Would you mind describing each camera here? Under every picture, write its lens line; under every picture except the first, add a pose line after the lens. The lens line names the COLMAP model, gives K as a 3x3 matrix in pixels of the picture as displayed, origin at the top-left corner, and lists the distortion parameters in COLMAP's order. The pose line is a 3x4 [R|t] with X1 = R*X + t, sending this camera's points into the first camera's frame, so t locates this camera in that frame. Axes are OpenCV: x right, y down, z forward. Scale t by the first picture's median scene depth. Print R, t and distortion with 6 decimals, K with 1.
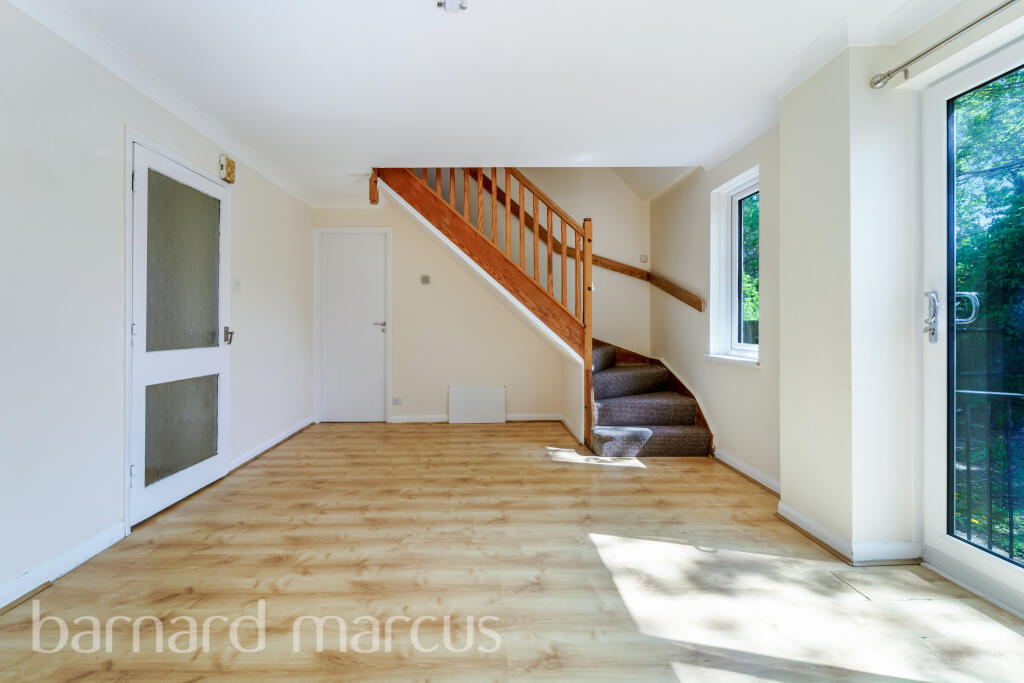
lens RADIAL K [[436.6, 0, 512.8], [0, 436.6, 326.7], [0, 0, 1]] dist [-0.000390, -0.000101]
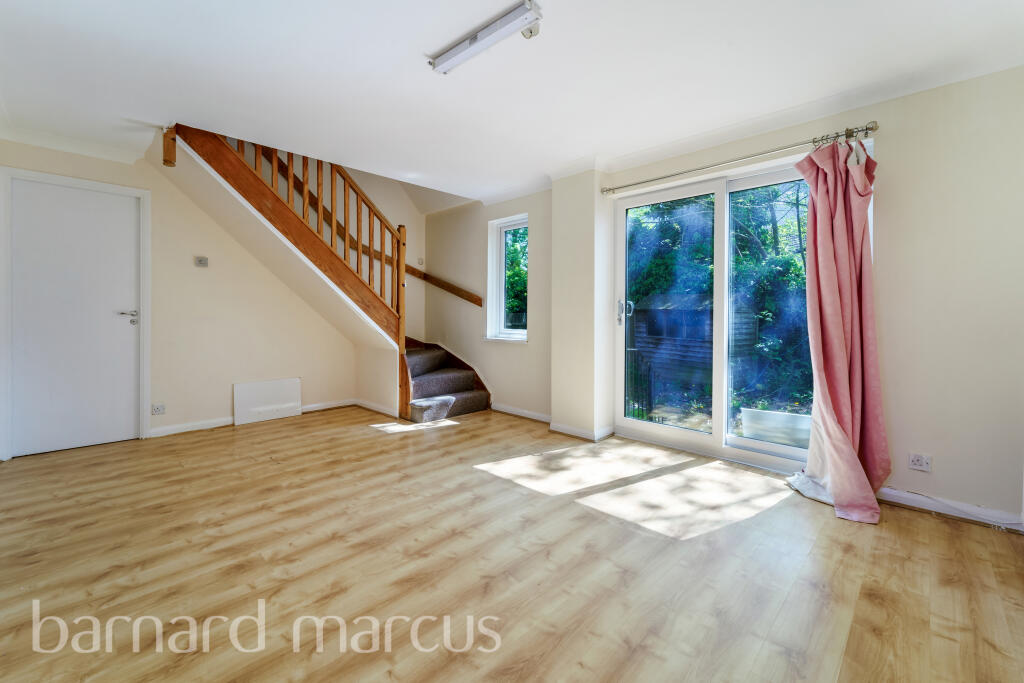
lens RADIAL K [[436.6, 0, 512.8], [0, 436.6, 326.7], [0, 0, 1]] dist [-0.000390, -0.000101]
pose [[0.692780, -0.011573, 0.721056, -0.507376], [-0.000849, 0.999857, 0.016863, 0.004942], [-0.721148, -0.012295, 0.692672, -0.033330]]
